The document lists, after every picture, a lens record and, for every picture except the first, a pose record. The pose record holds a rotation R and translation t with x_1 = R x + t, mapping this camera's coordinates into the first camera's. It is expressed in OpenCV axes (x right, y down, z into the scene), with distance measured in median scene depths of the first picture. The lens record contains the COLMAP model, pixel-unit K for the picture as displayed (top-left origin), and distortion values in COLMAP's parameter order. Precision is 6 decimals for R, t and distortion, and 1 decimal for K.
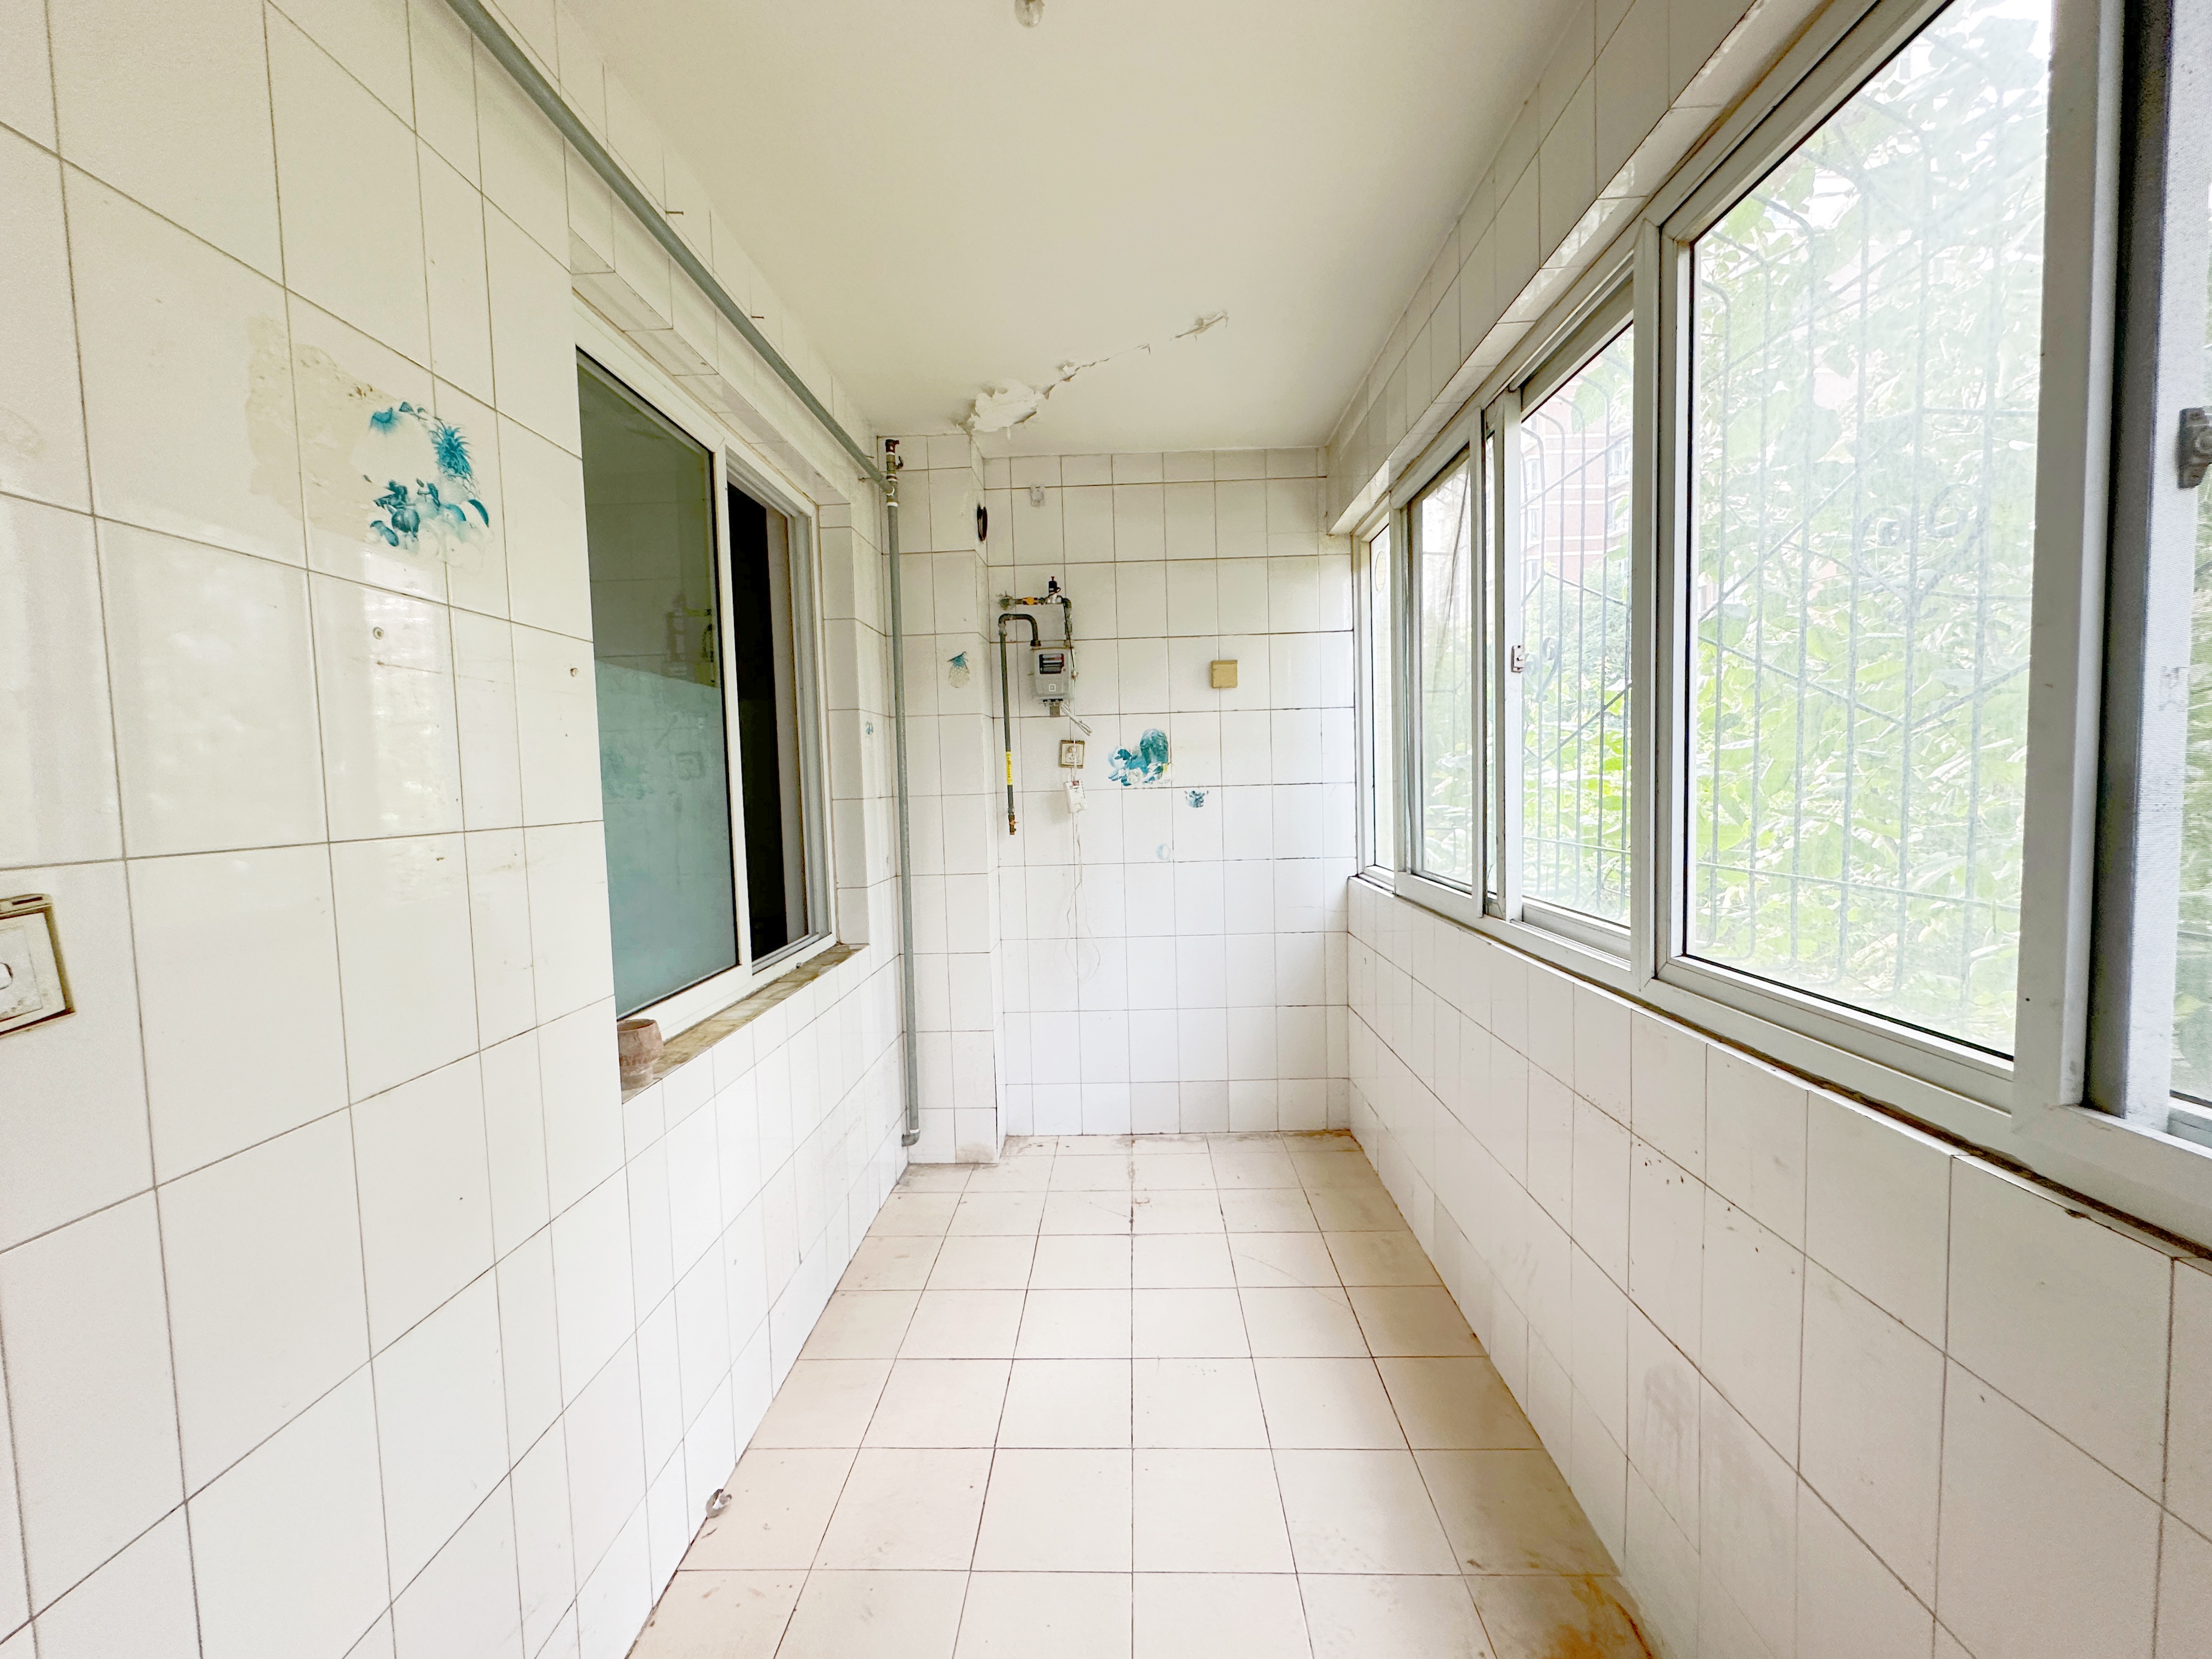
lens RADIAL K [[886.4, 0, 1099.8], [0, 886.4, 829.7], [0, 0, 1]] dist [0.001234, 0.000260]
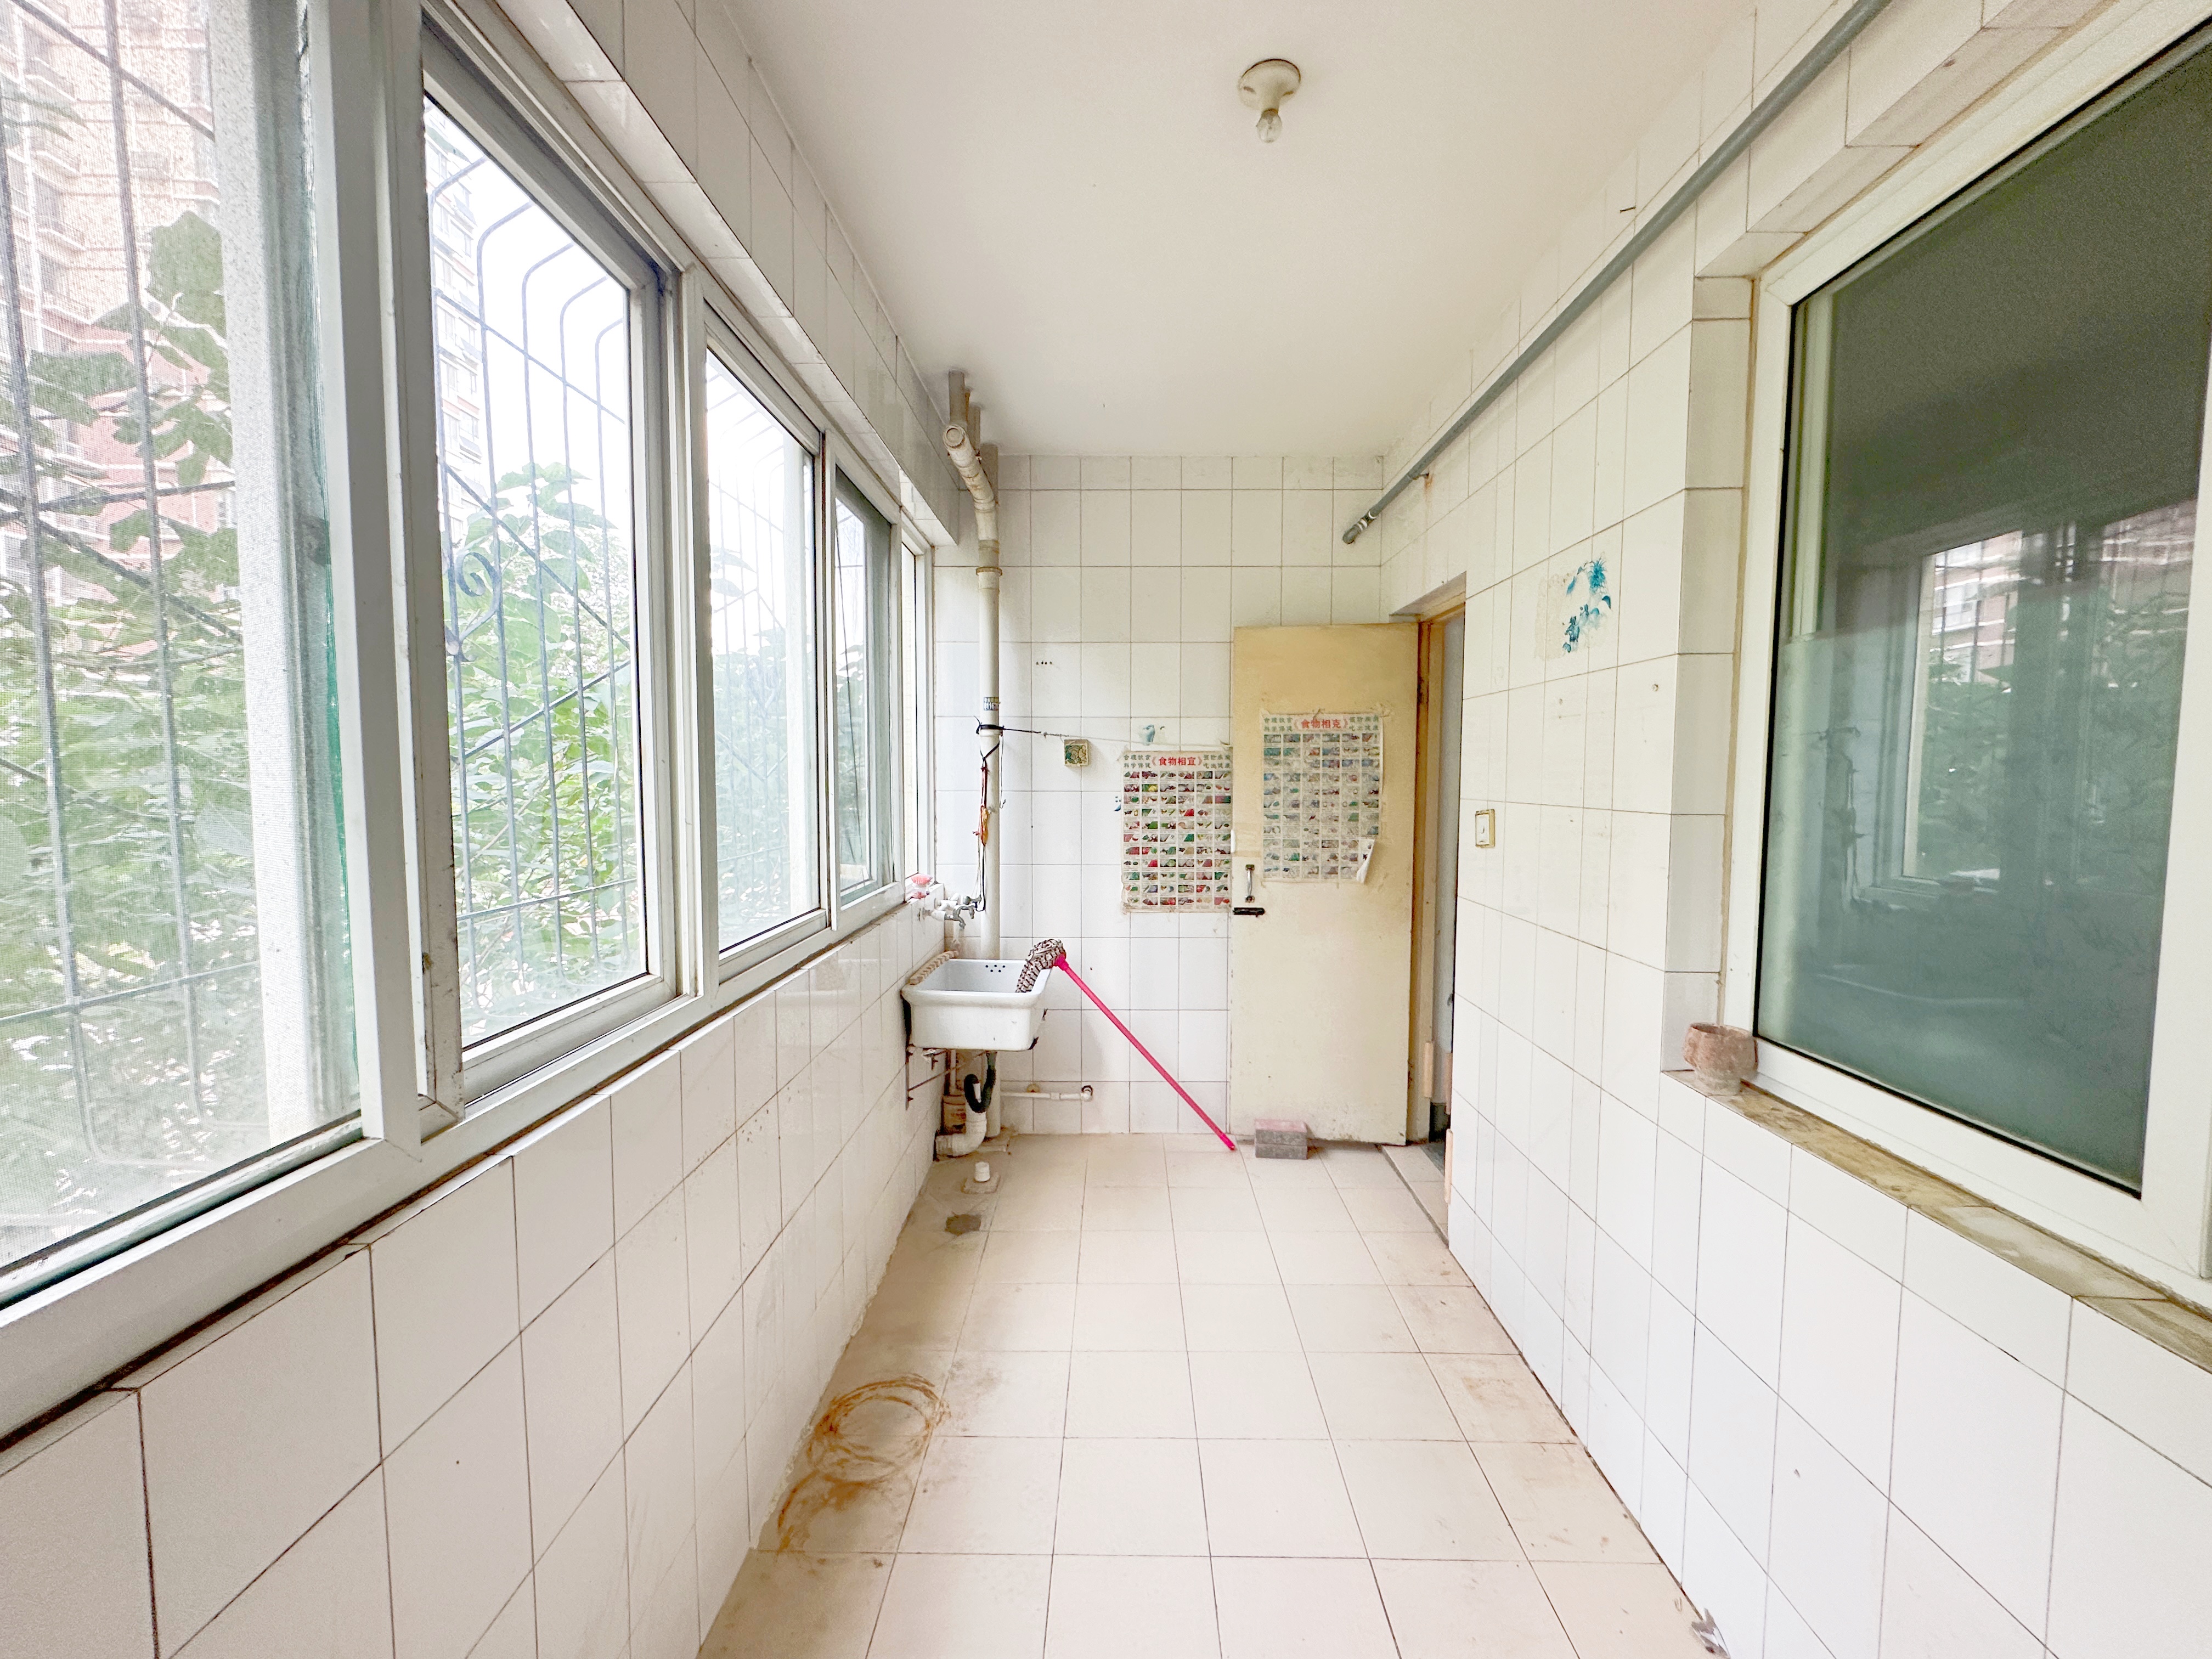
lens RADIAL K [[886.4, 0, 1099.8], [0, 886.4, 829.7], [0, 0, 1]] dist [0.001234, 0.000260]
pose [[-0.999588, 0.026984, -0.009756, 0.197800], [0.025595, 0.992214, 0.121889, -0.171731], [0.012969, 0.121589, -0.992496, 2.487184]]
